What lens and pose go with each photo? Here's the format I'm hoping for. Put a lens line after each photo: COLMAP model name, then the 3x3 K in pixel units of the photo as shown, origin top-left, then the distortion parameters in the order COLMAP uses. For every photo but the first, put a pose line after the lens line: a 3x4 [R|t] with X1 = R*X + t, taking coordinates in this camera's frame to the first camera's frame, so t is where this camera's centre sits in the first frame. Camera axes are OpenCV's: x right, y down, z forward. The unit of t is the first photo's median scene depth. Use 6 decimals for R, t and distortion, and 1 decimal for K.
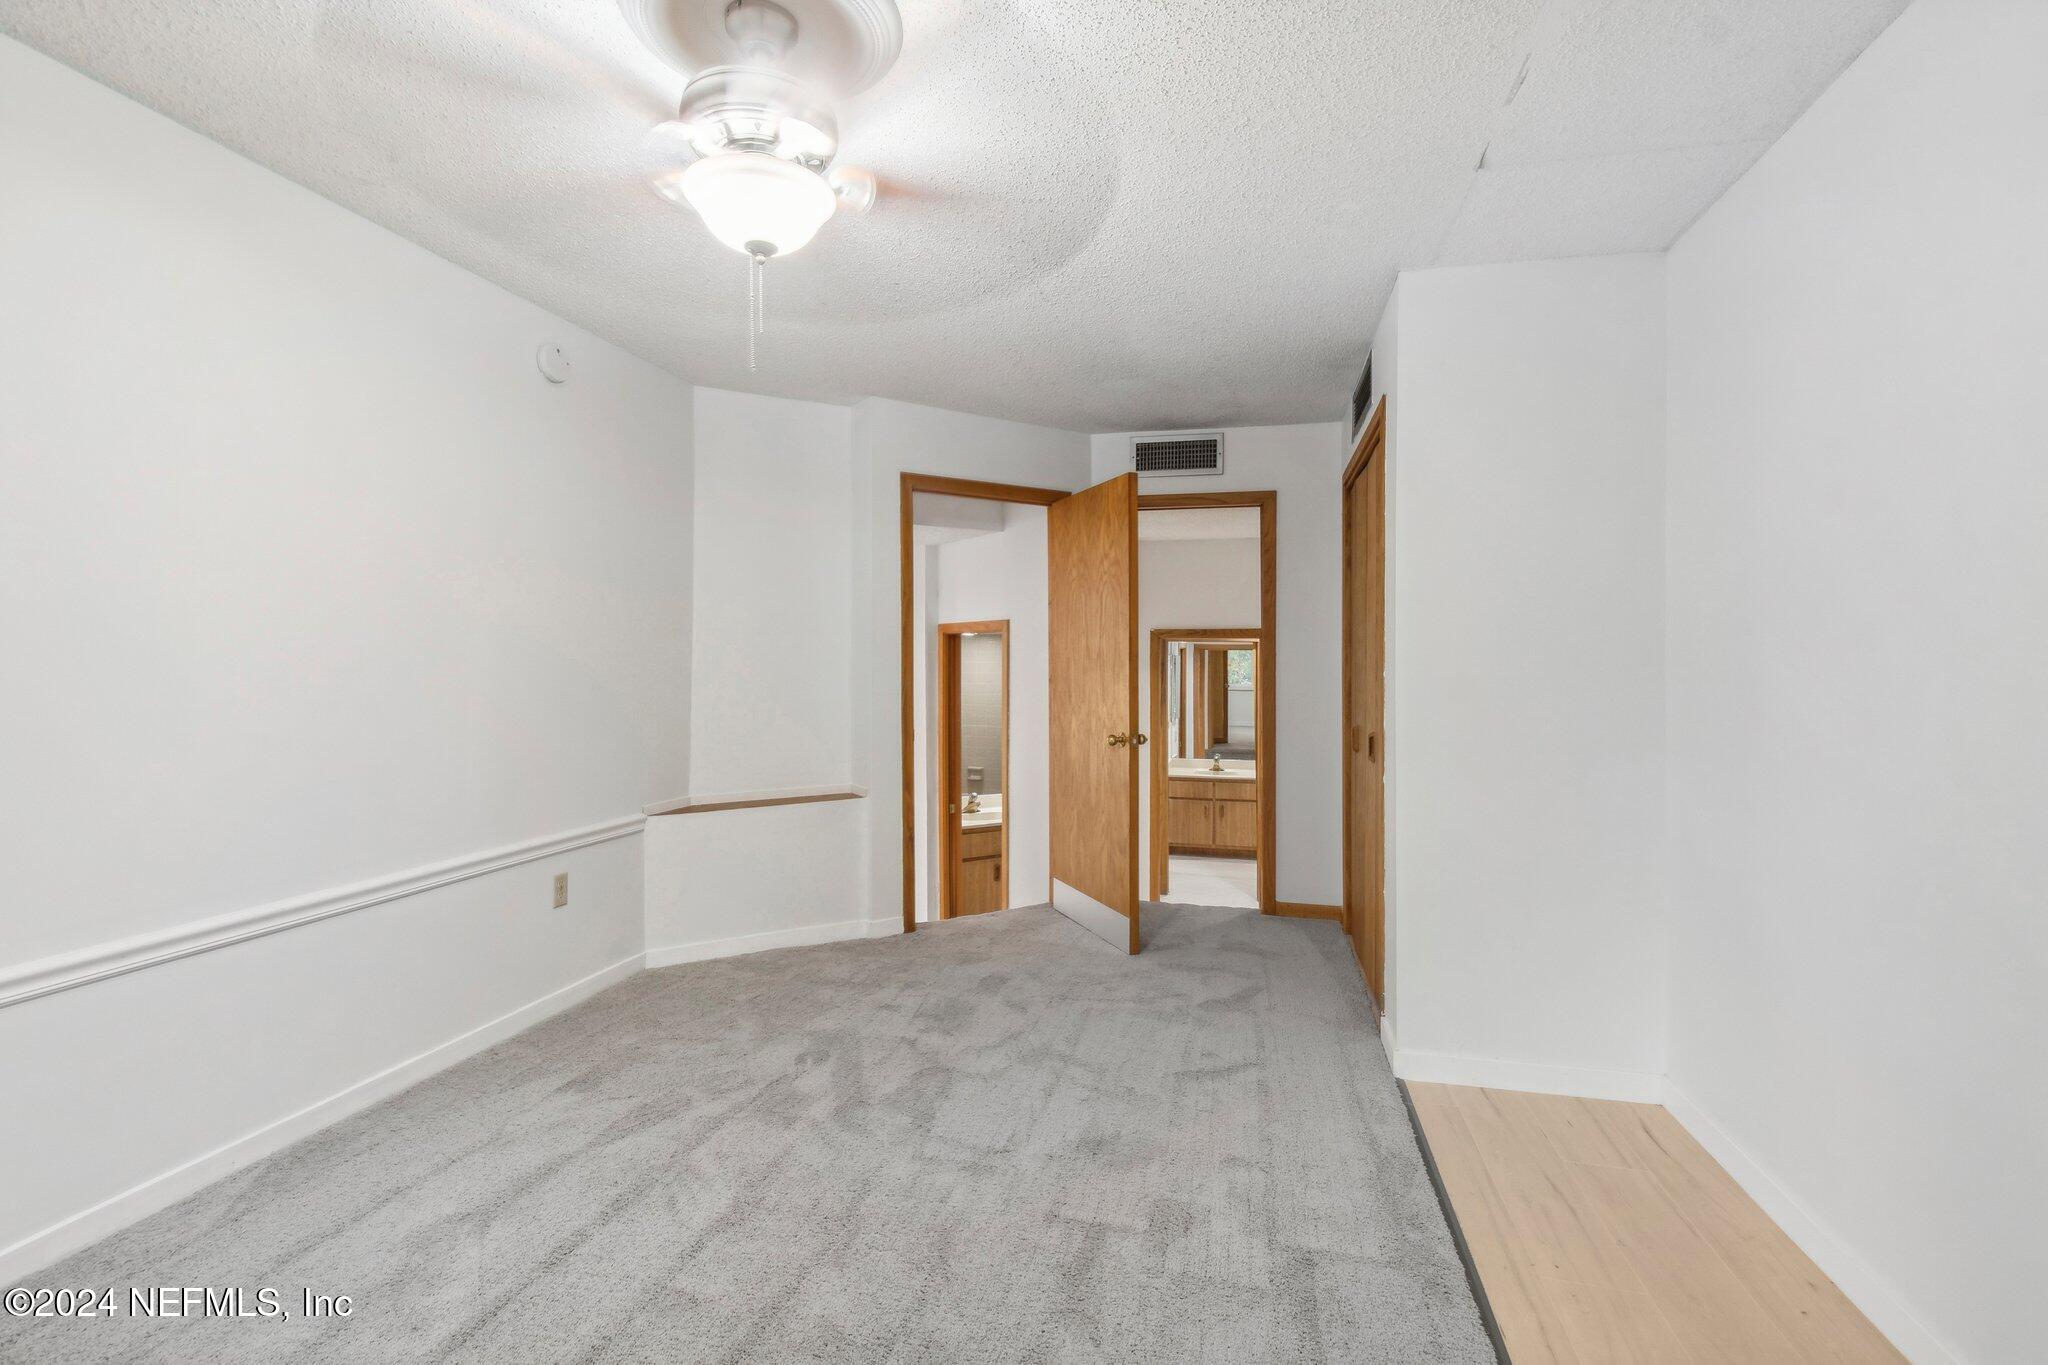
lens RADIAL K [[947.0, 0, 1034.3], [0, 947.0, 680.9], [0, 0, 1]] dist [0.003686, -0.002859]
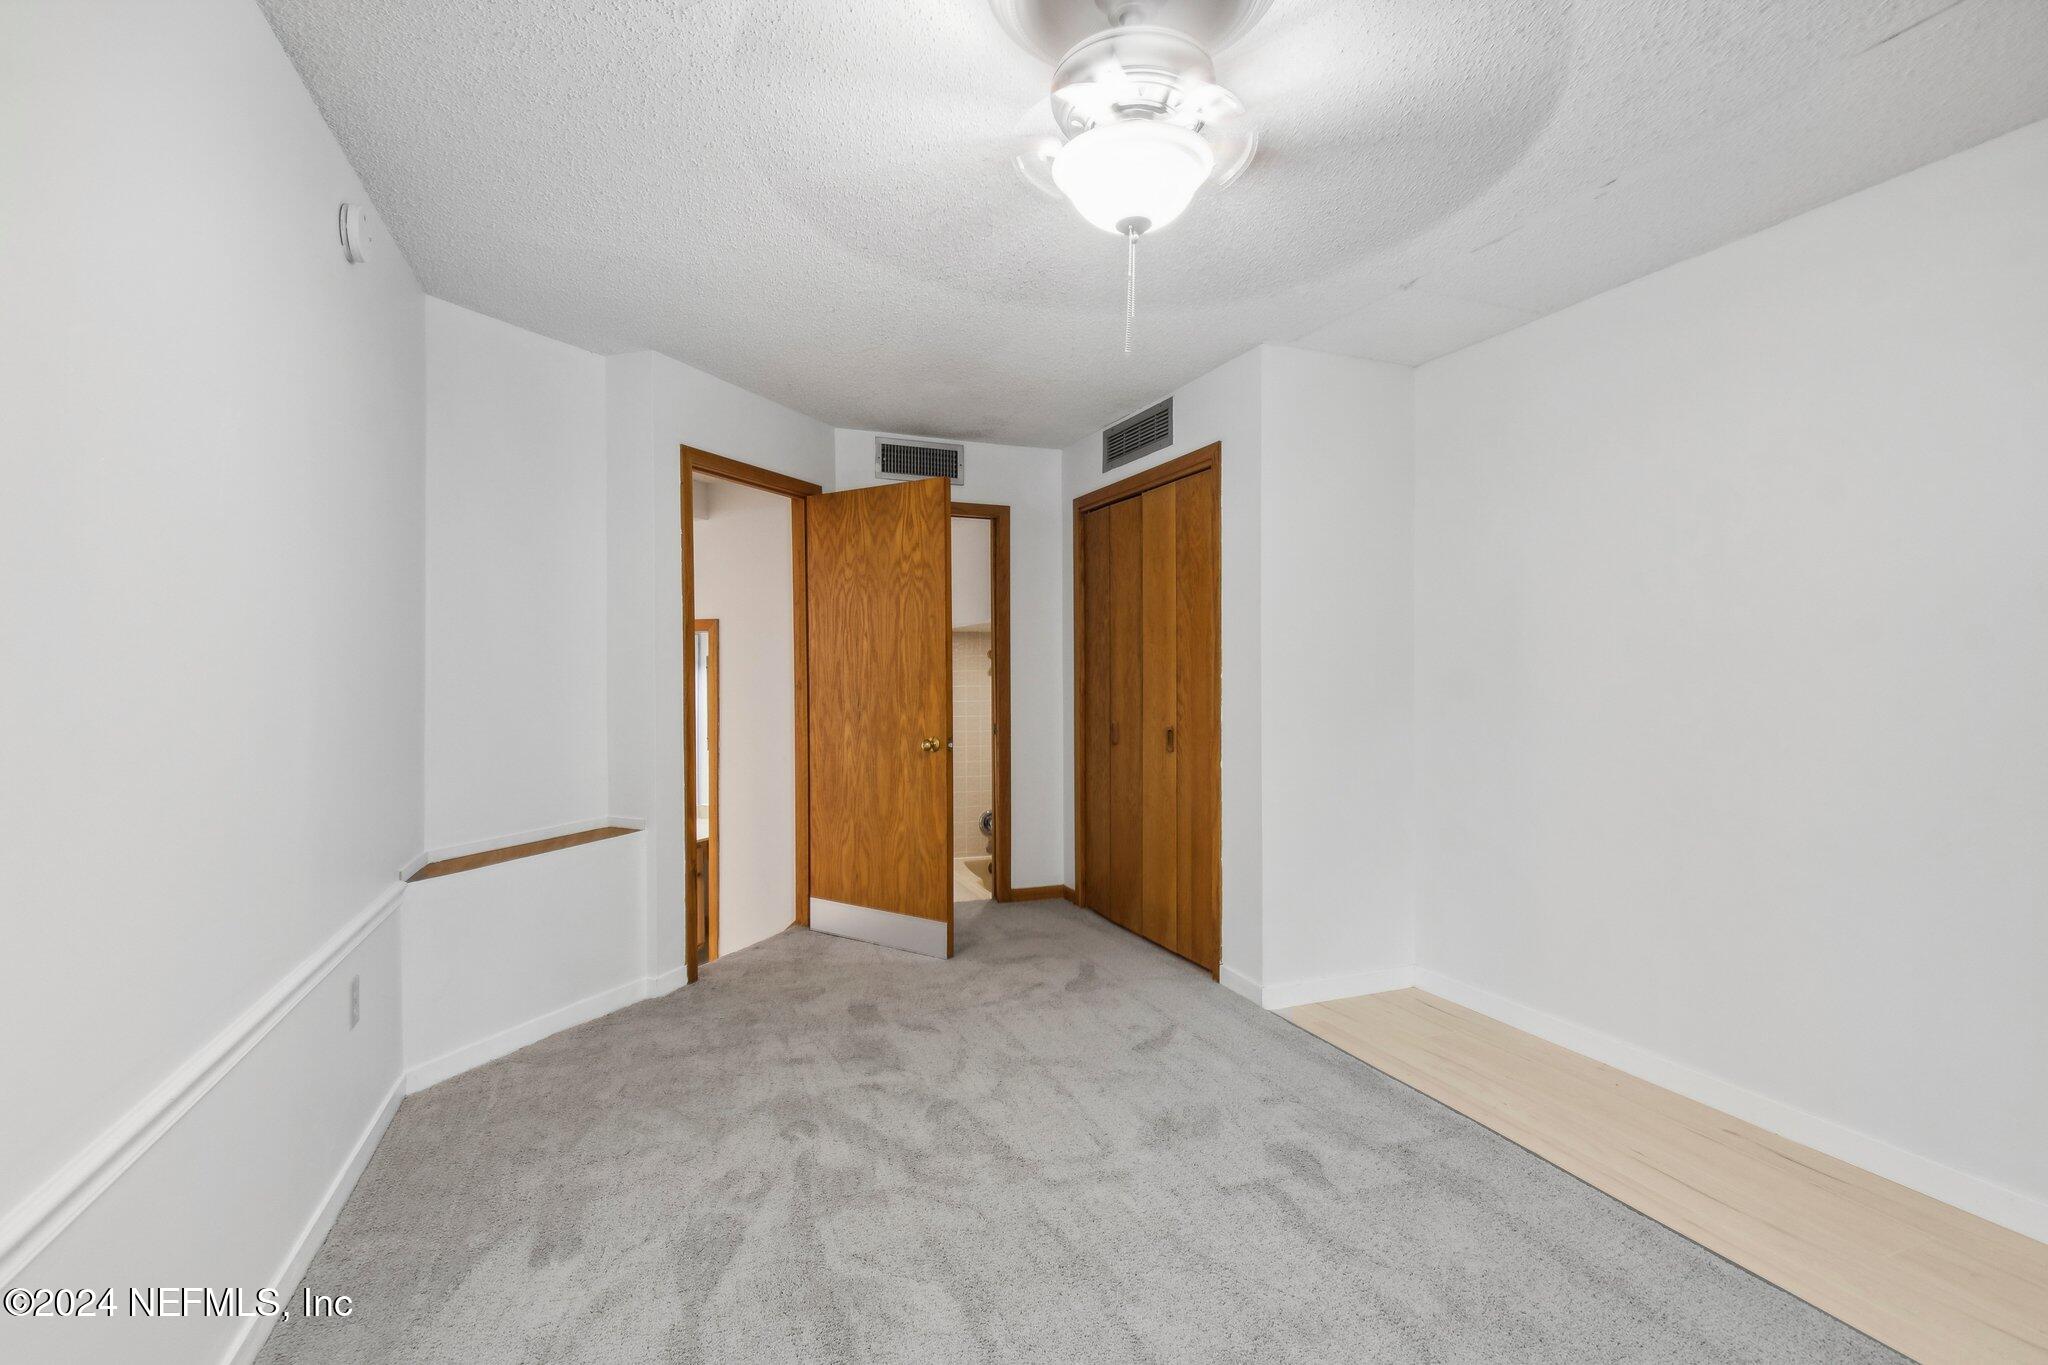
lens RADIAL K [[947.0, 0, 1030.9], [0, 947.0, 672.3], [0, 0, 1]] dist [0.003686, -0.002859]
pose [[0.821961, -0.007272, 0.569498, -0.434991], [0.014060, 0.999873, -0.007525, -0.004799], [-0.569371, 0.014192, 0.821958, 0.138727]]
